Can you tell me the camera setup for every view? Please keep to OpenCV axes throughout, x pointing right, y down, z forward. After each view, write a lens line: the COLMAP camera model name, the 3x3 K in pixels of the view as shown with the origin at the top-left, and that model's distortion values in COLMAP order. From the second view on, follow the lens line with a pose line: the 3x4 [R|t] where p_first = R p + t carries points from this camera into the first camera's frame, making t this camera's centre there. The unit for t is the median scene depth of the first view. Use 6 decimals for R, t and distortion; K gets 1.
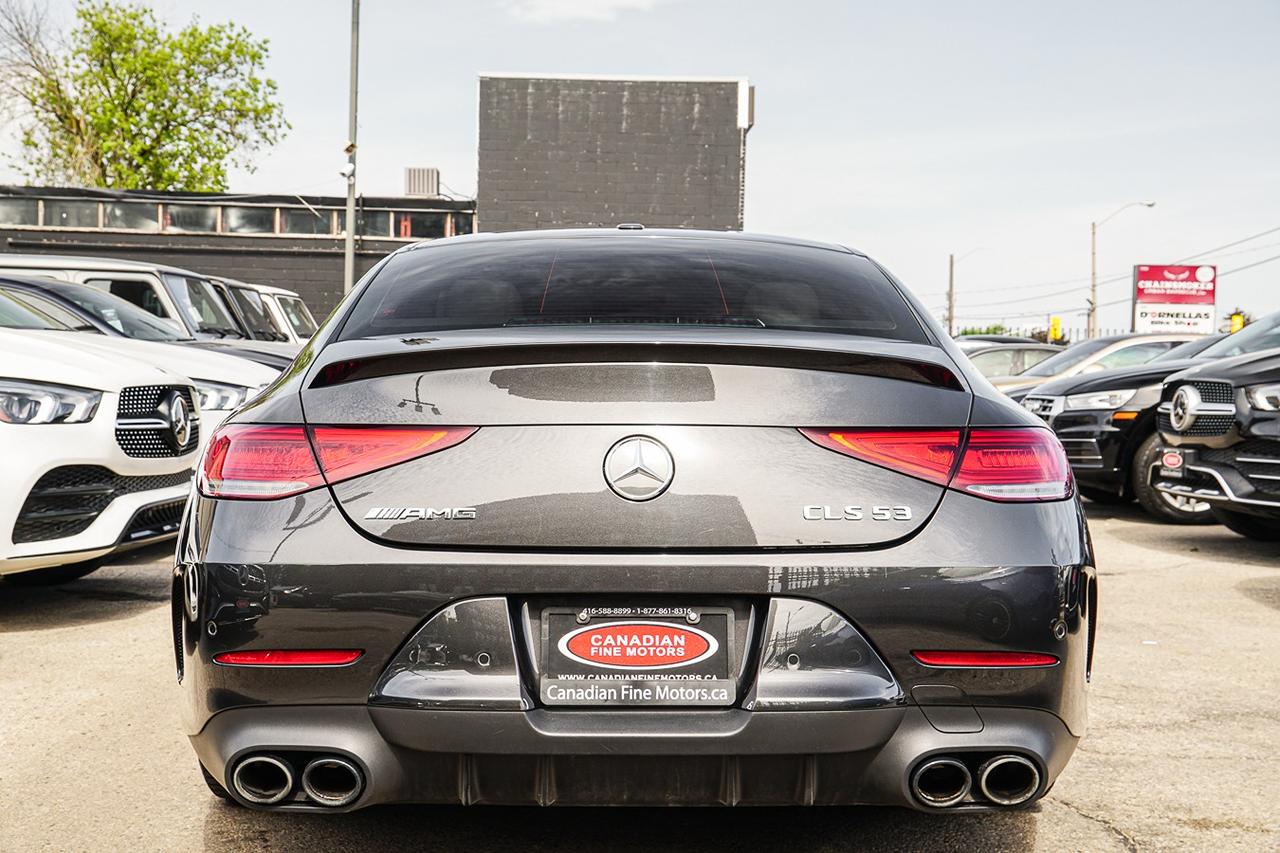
lens RADIAL K [[1491.6, 0, 640.0], [0, 1491.6, 426.5], [0, 0, 1]] dist [0.017136, 0.015949]
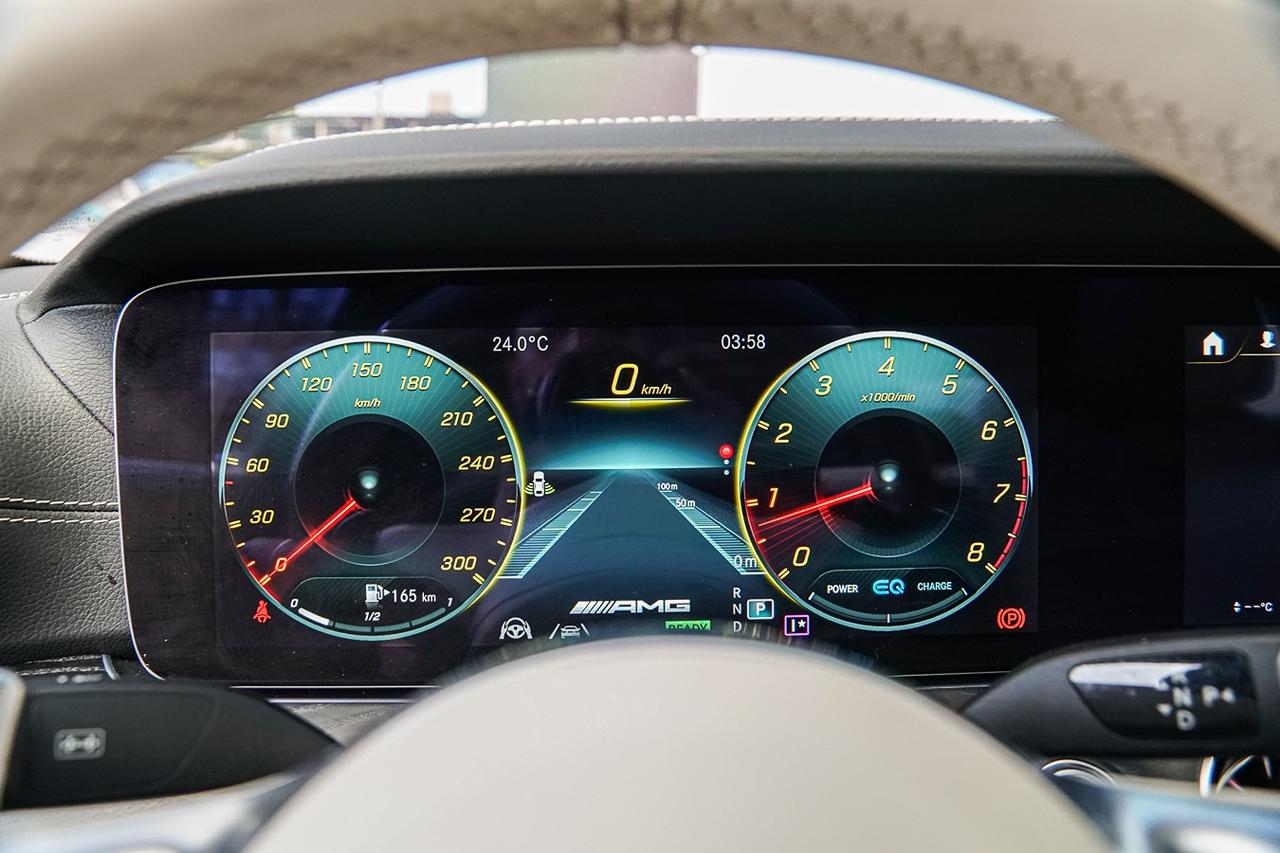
lens RADIAL K [[1001.0, 0, 630.5], [0, 1001.0, 427.0], [0, 0, 1]] dist [-0.141078, 0.115353]
pose [[0.999549, -0.018432, 0.023707, -0.011551], [0.014963, 0.990184, 0.138970, -0.005185], [-0.026036, -0.138552, 0.990013, 0.153221]]
